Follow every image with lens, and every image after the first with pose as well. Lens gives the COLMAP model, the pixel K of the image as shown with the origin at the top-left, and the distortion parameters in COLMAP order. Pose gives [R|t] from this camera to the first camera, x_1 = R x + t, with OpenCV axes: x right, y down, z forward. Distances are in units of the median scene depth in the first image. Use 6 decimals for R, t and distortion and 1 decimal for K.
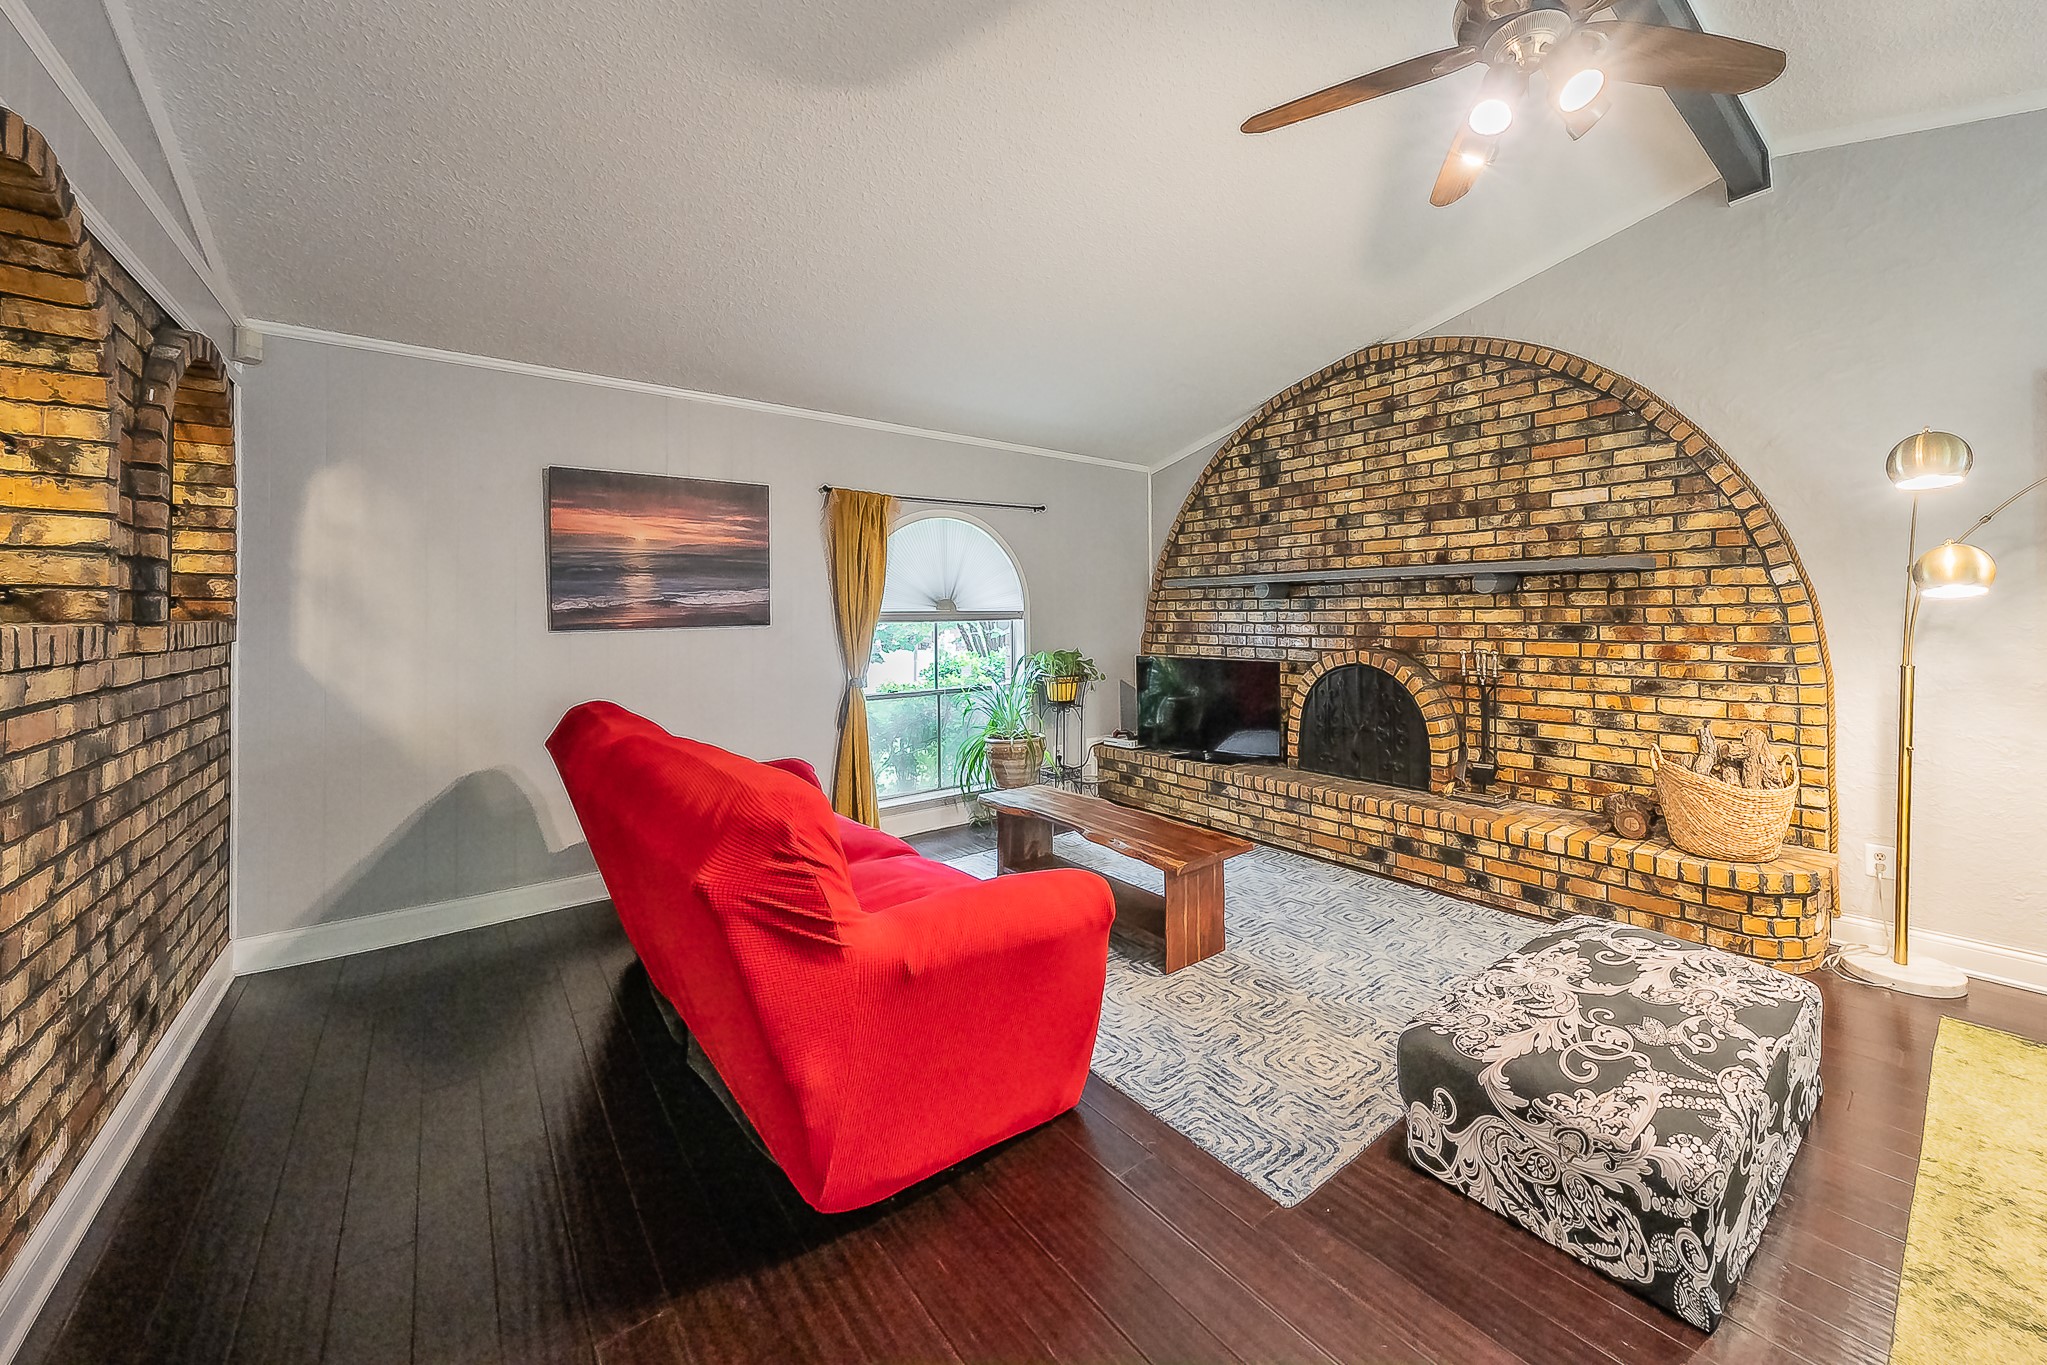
lens RADIAL K [[774.4, 0, 1128.5], [0, 774.4, 609.0], [0, 0, 1]] dist [-0.001462, 0.000208]
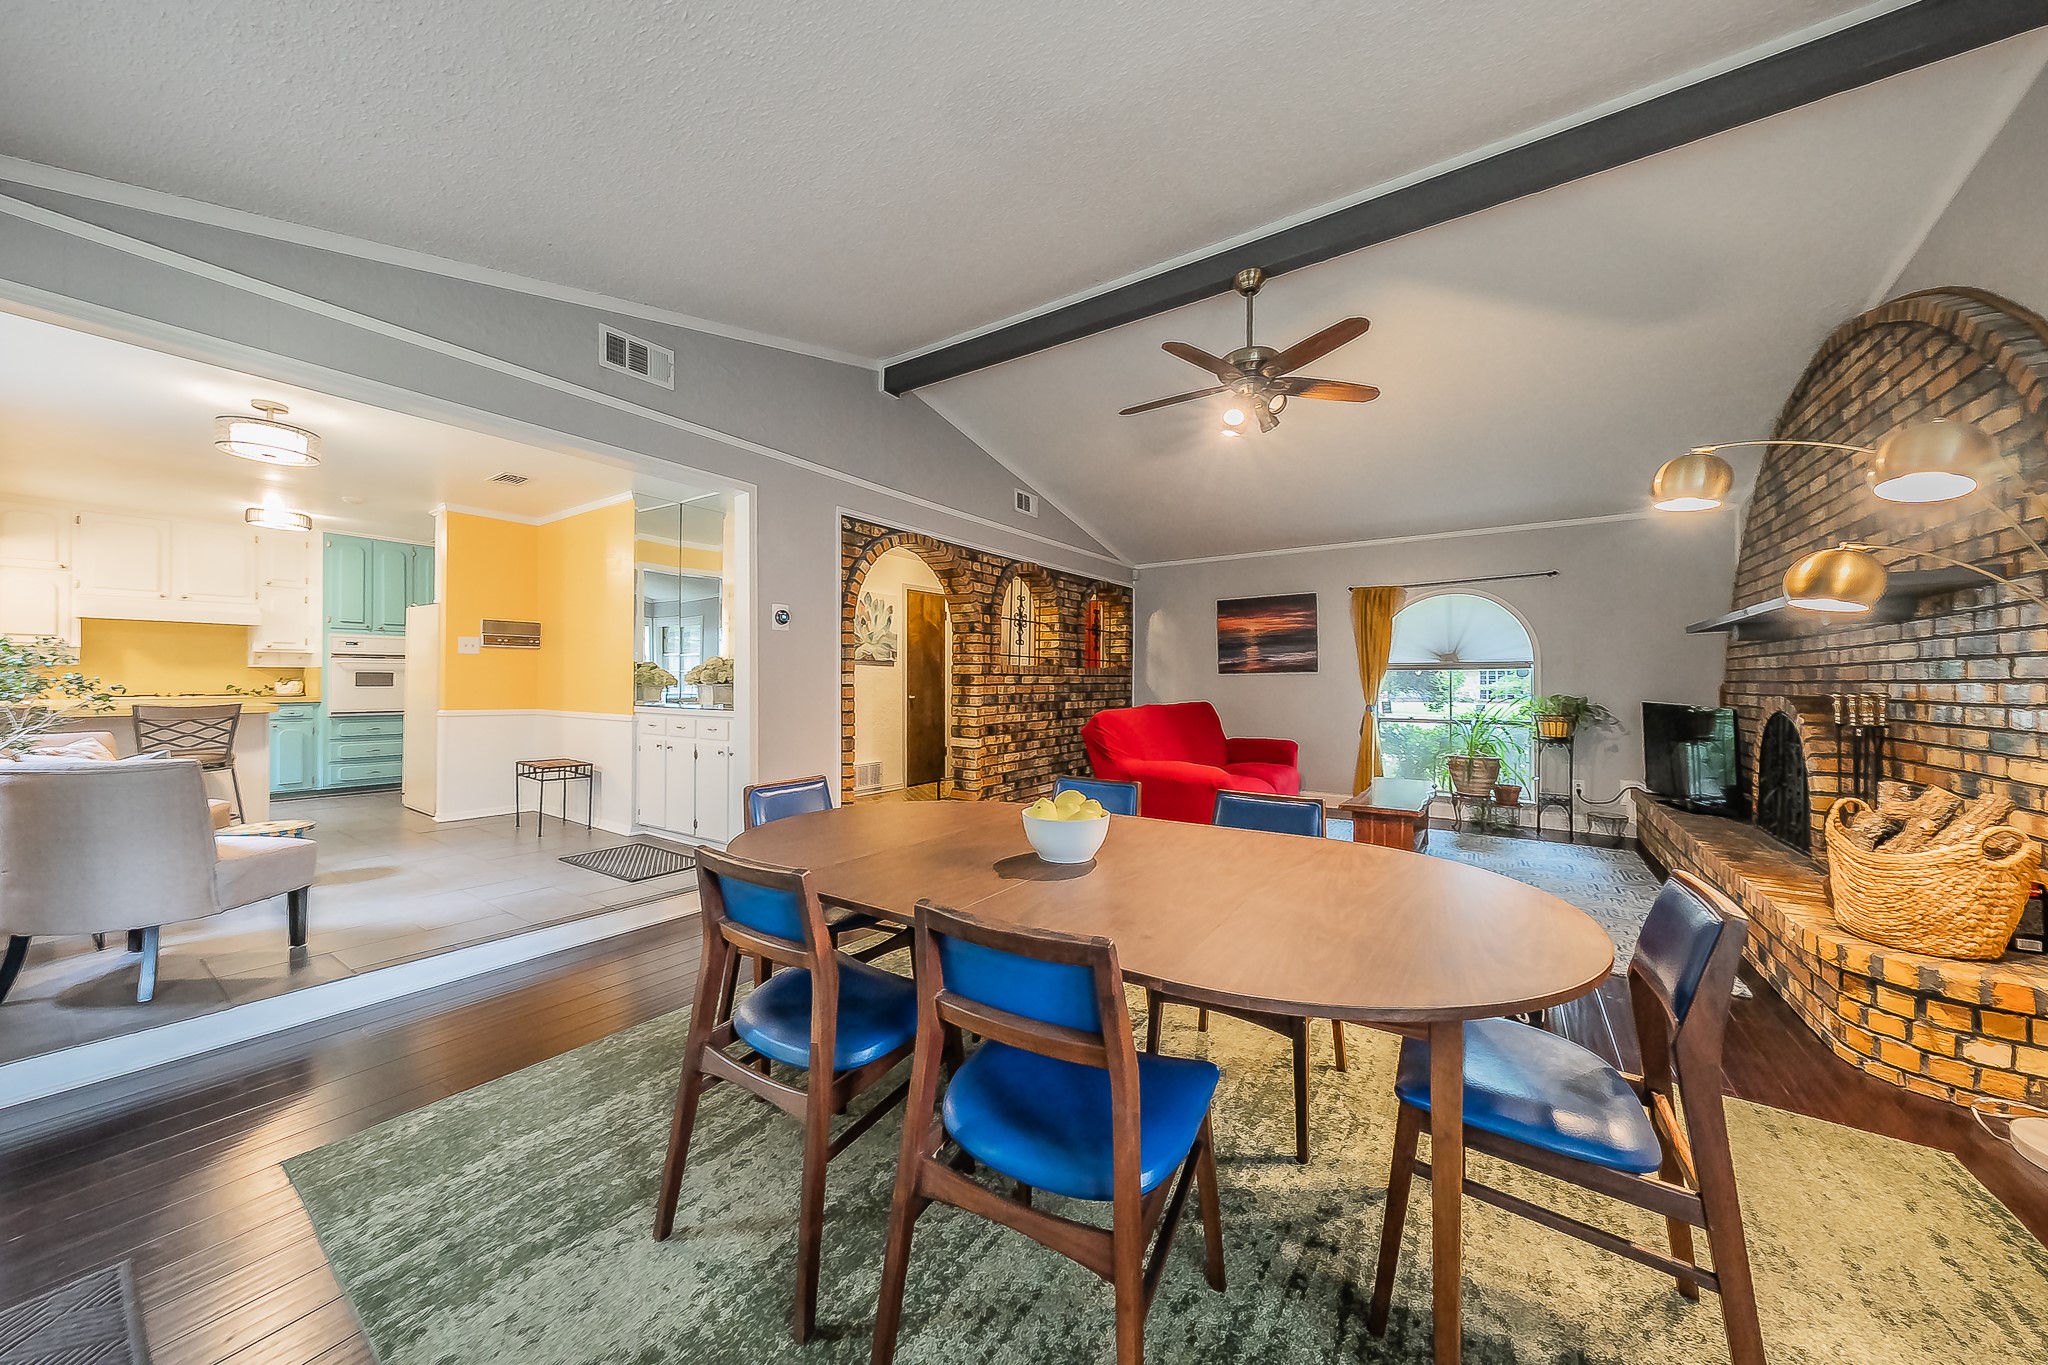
lens RADIAL K [[695.2, 0, 1026.3], [0, 695.2, 677.3], [0, 0, 1]] dist [-0.001988, -0.000179]
pose [[0.246327, -0.000237, -0.969187, 0.986176], [0.003103, 0.999995, 0.000544, 0.033531], [0.969182, -0.003141, 0.246326, -0.037223]]
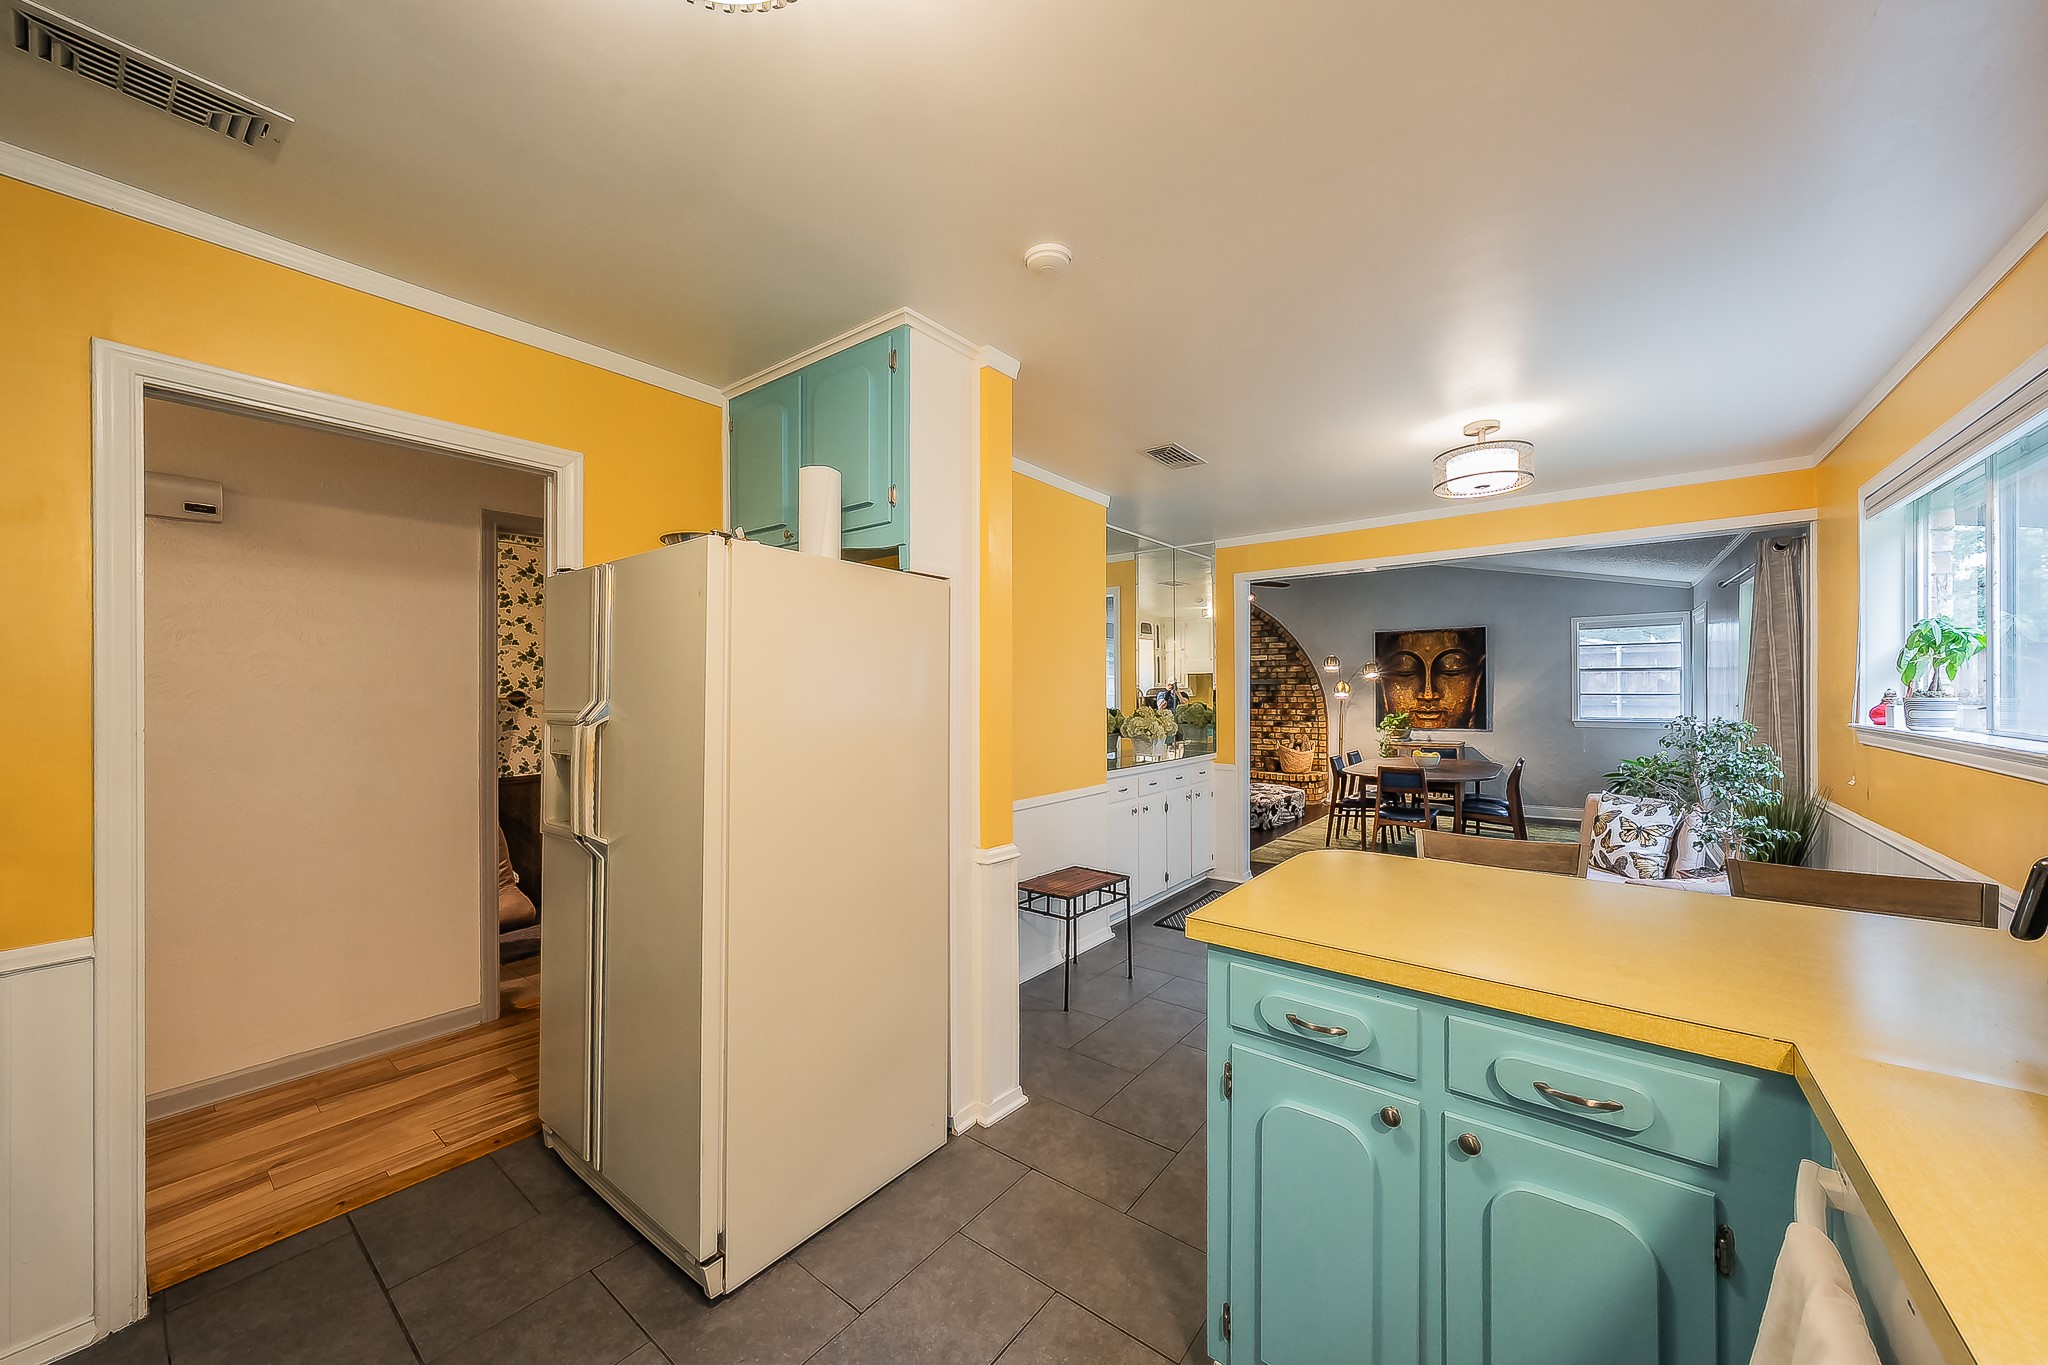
lens RADIAL K [[730.6, 0, 1032.1], [0, 730.6, 691.2], [0, 0, 1]] dist [-0.000249, -0.000023]
pose [[0.980753, 0.003207, 0.195225, -0.737319], [-0.004903, 0.999954, 0.008203, -0.038886], [-0.195189, -0.009002, 0.980724, -1.435074]]
